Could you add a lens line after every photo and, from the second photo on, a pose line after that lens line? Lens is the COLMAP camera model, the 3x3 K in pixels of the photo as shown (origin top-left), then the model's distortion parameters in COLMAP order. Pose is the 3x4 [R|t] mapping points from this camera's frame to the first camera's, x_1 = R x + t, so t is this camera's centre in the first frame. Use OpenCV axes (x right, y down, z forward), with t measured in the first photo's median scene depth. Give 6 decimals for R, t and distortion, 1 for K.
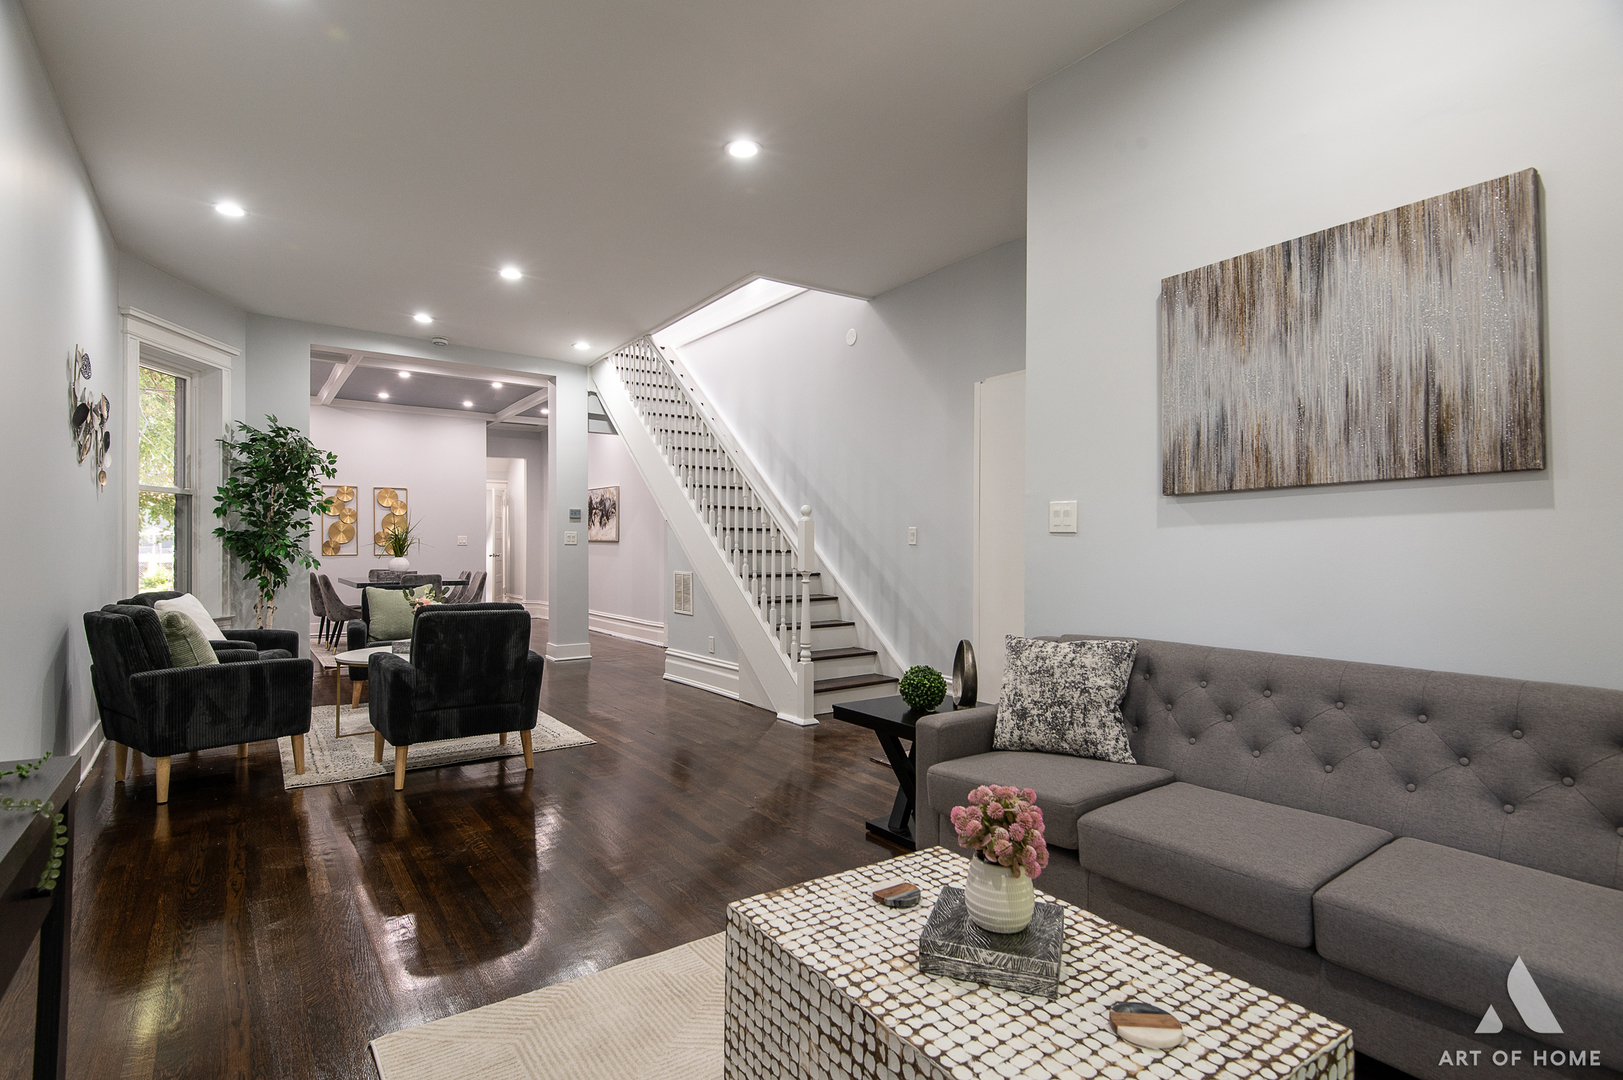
lens RADIAL K [[792.7, 0, 810.7], [0, 792.7, 538.8], [0, 0, 1]] dist [-0.002445, -0.001375]
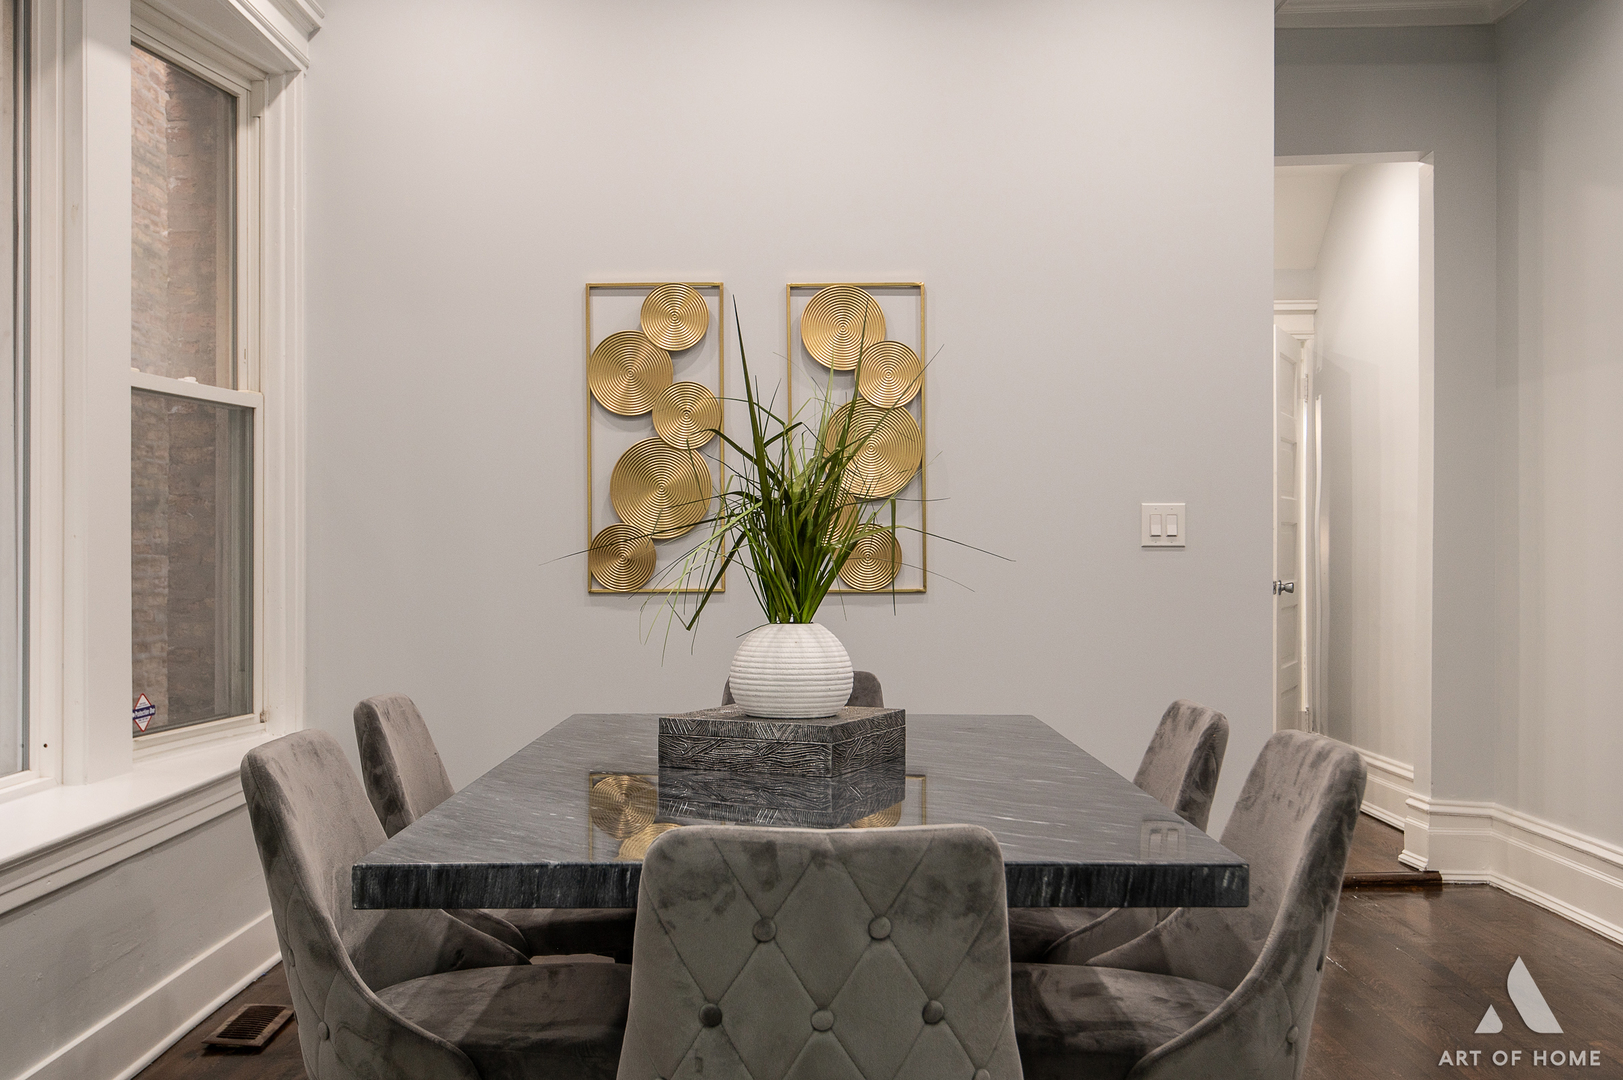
lens RADIAL K [[1631.7, 0, 810.5], [0, 1631.7, 543.1], [0, 0, 1]] dist [0.007282, 0.000000]
pose [[0.813507, -0.001191, -0.581554, -0.280802], [0.001236, 0.999999, -0.000319, 0.007229], [0.581554, -0.000459, 0.813508, 0.631136]]
